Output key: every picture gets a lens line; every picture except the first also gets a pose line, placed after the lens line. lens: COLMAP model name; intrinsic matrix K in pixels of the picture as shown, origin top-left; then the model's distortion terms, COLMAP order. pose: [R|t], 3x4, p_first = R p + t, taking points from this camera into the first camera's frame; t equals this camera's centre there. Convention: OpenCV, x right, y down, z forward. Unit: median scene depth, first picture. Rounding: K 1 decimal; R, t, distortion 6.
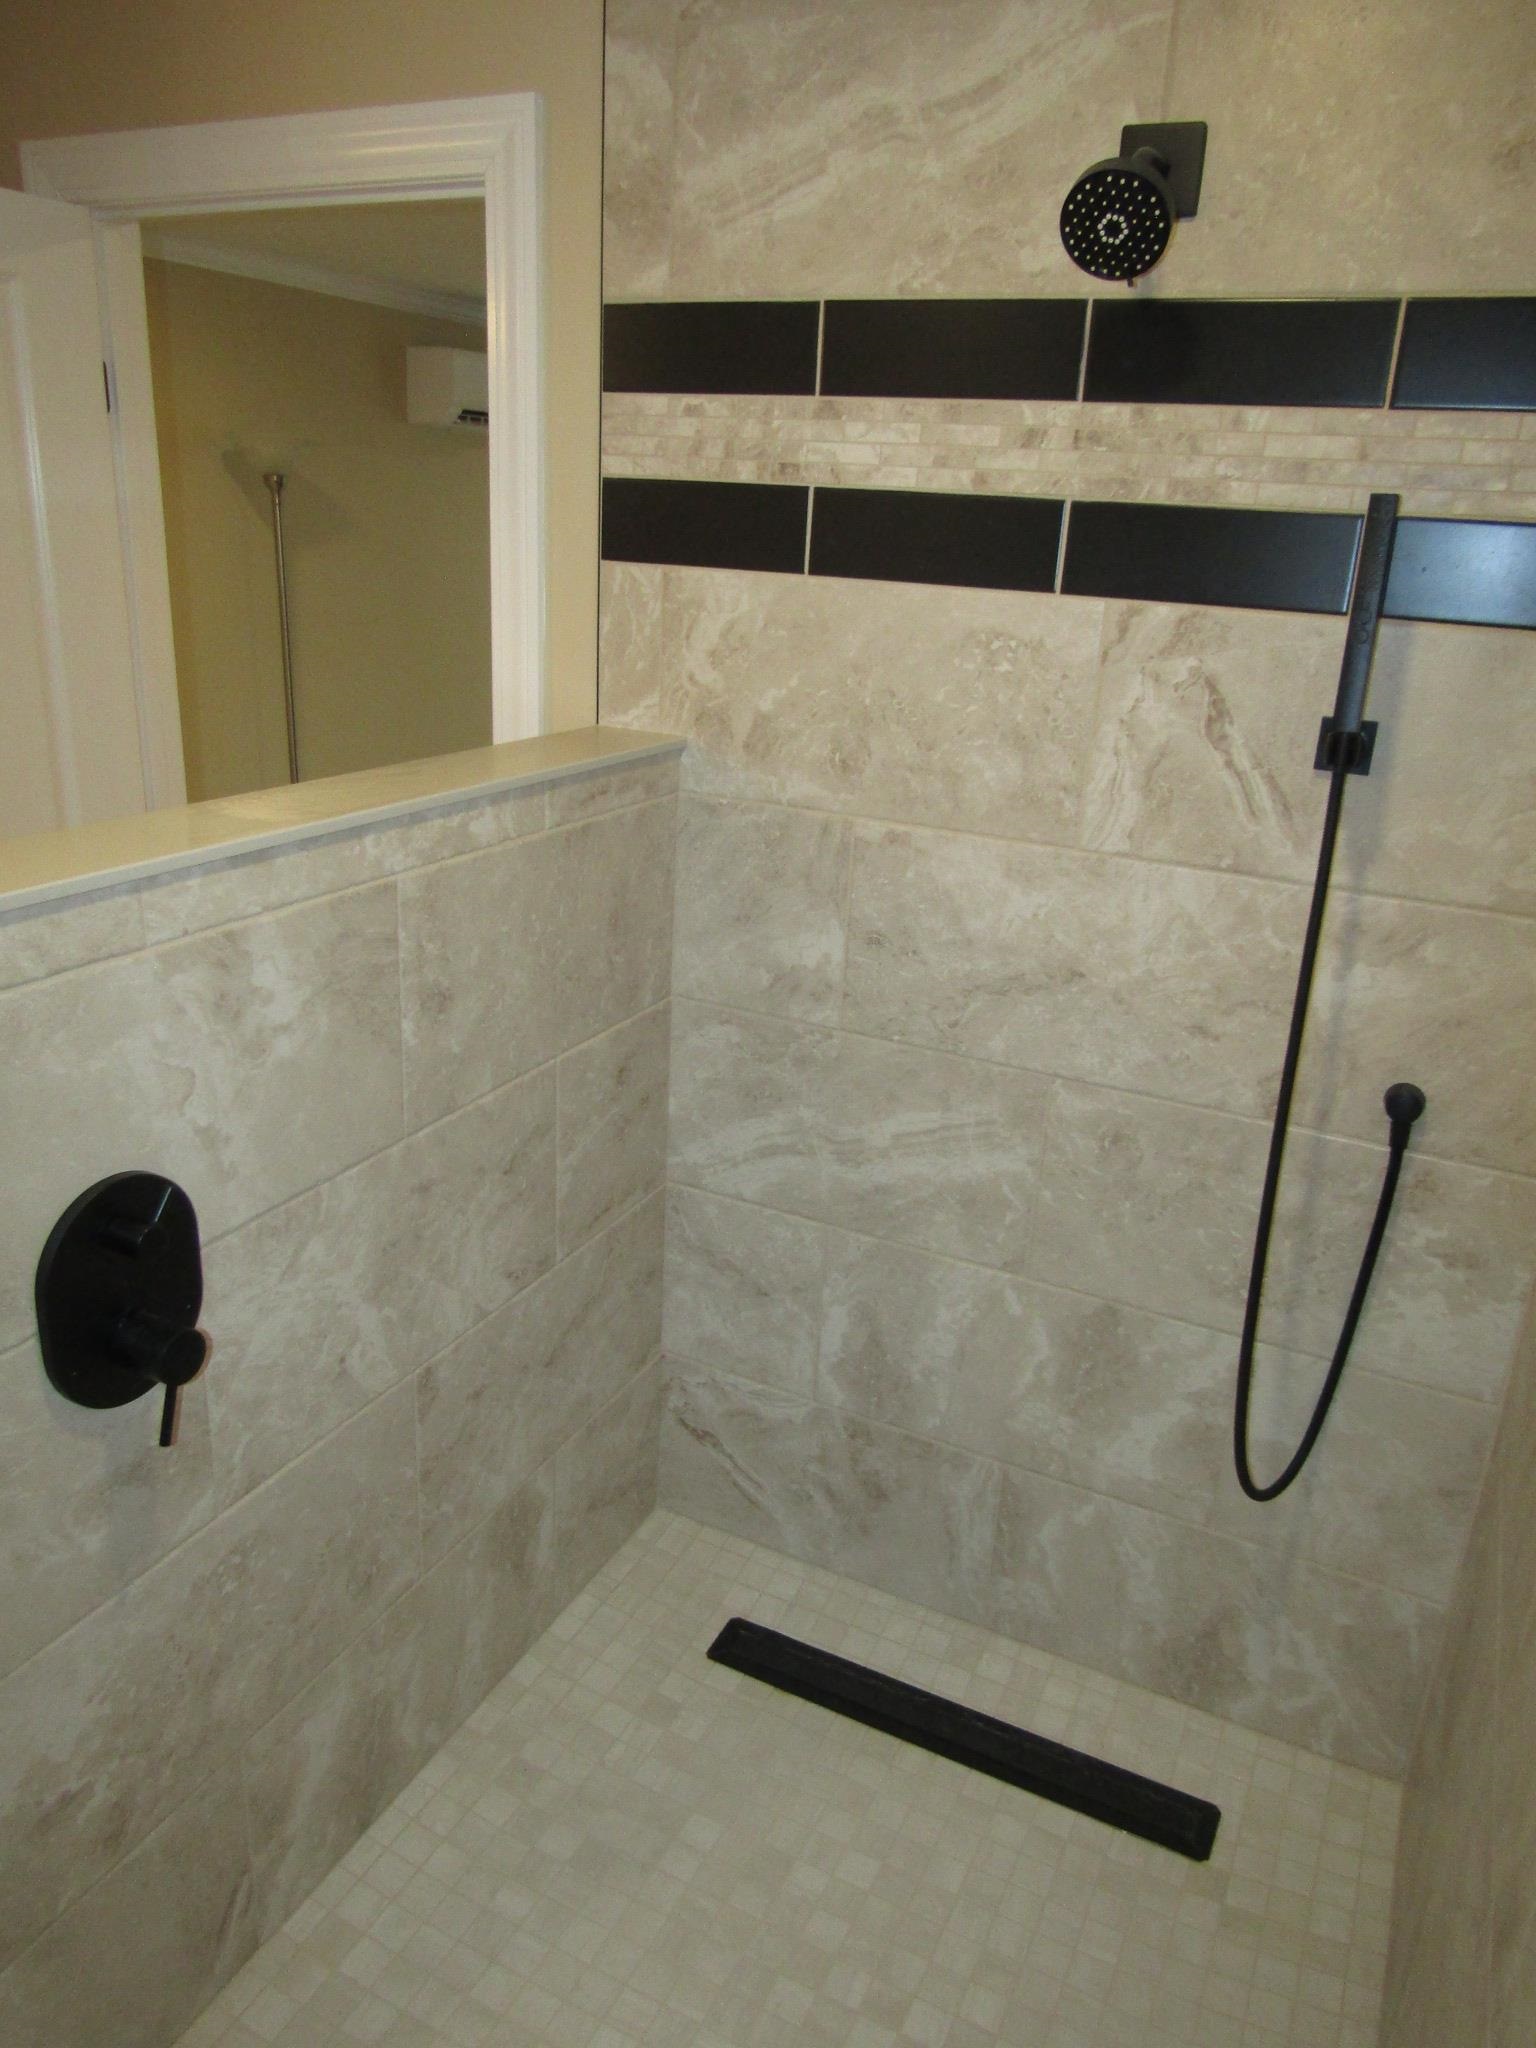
lens RADIAL K [[1475.7, 0, 759.4], [0, 1475.7, 1017.7], [0, 0, 1]] dist [-0.006044, 0.000894]
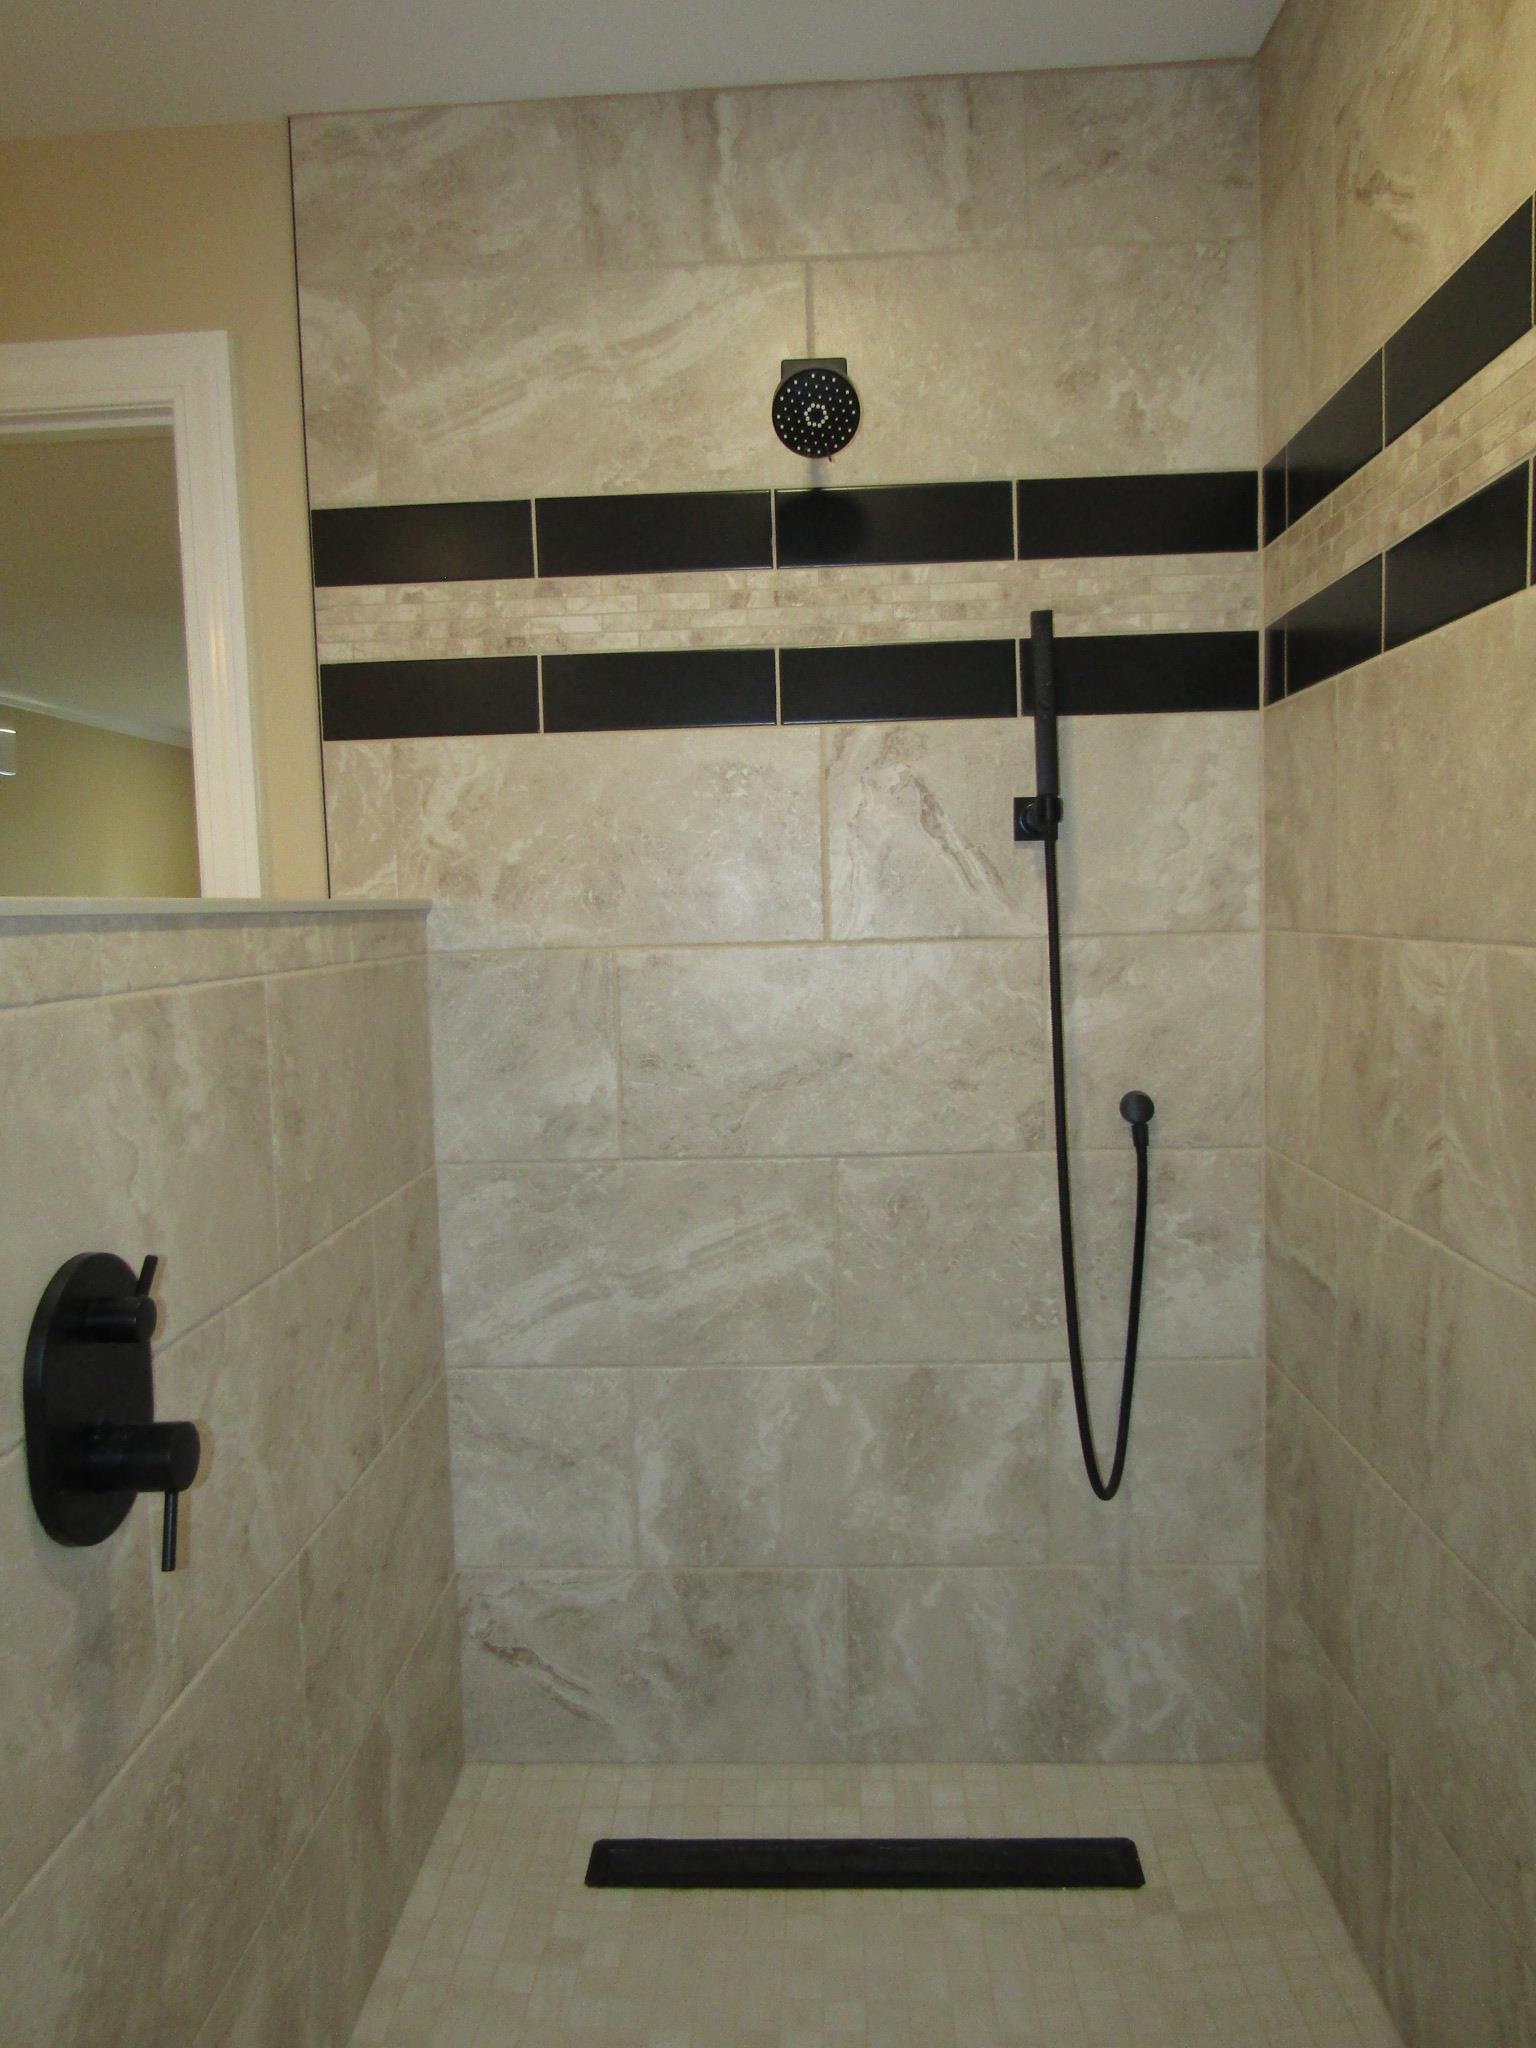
lens RADIAL K [[1475.7, 0, 765.1], [0, 1475.7, 1013.4], [0, 0, 1]] dist [-0.006044, 0.000894]
pose [[0.911998, -0.105314, 0.396445, -0.277919], [0.202344, 0.956211, -0.211466, 0.164649], [-0.356815, 0.273075, 0.893372, 0.026788]]
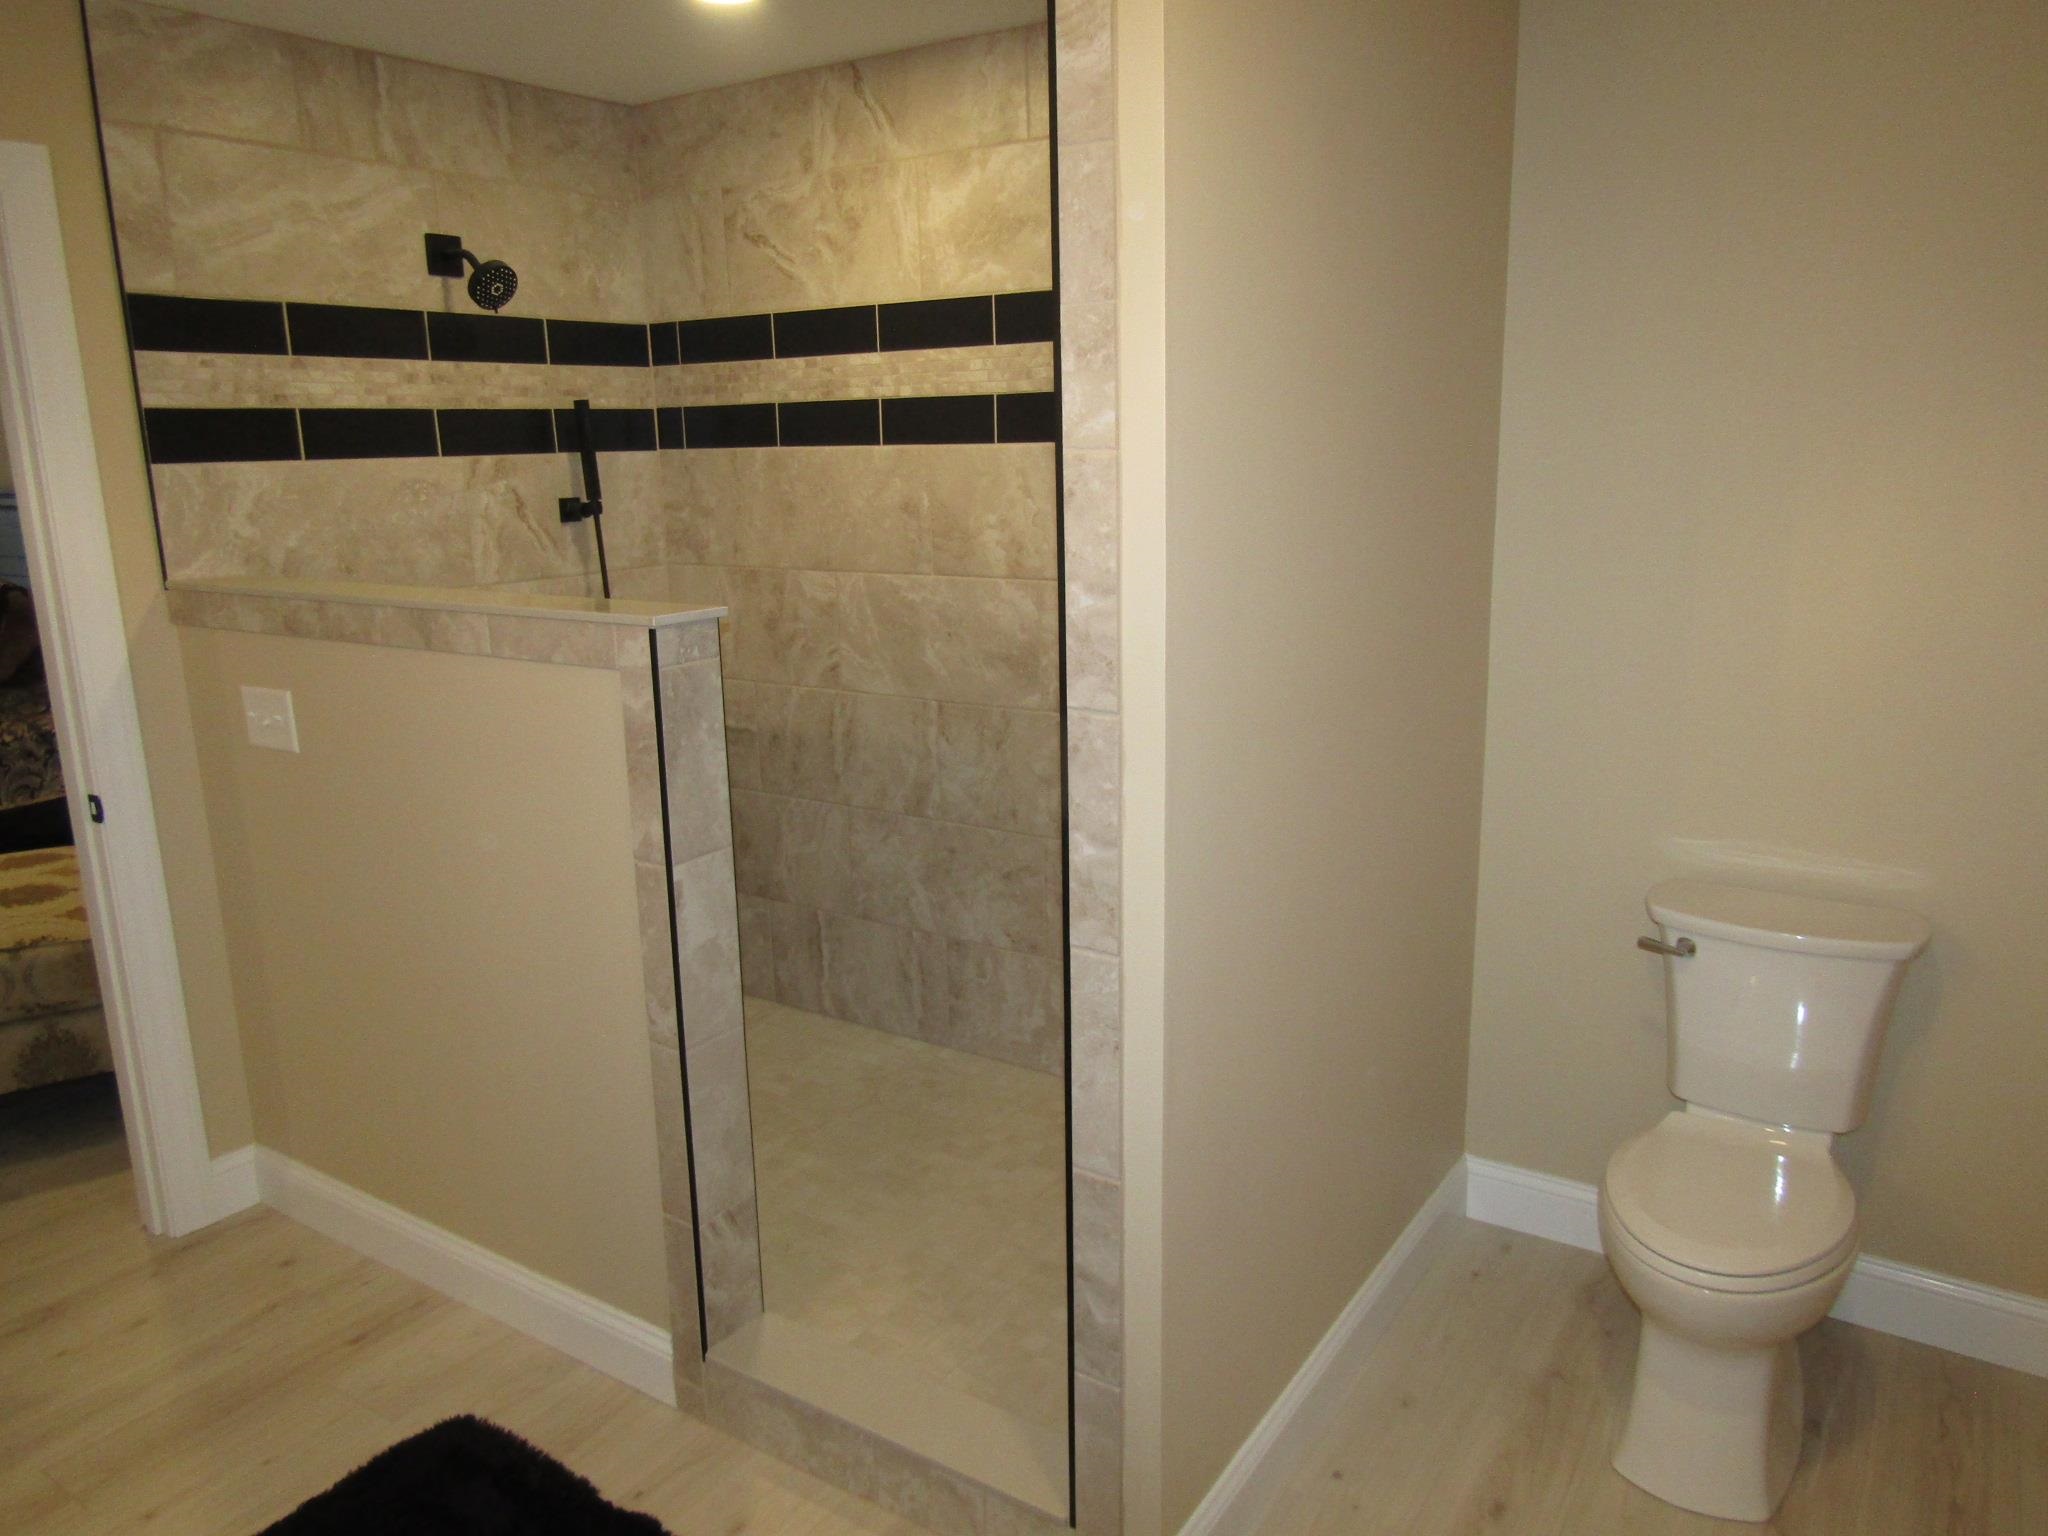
lens RADIAL K [[1475.7, 0, 1061.3], [0, 1475.7, 777.9], [0, 0, 1]] dist [-0.006044, 0.000894]
pose [[0.100318, -0.277658, 0.955428, -1.592667], [0.348261, 0.909324, 0.227693, -0.058607], [-0.932014, 0.309896, 0.187920, 0.012783]]
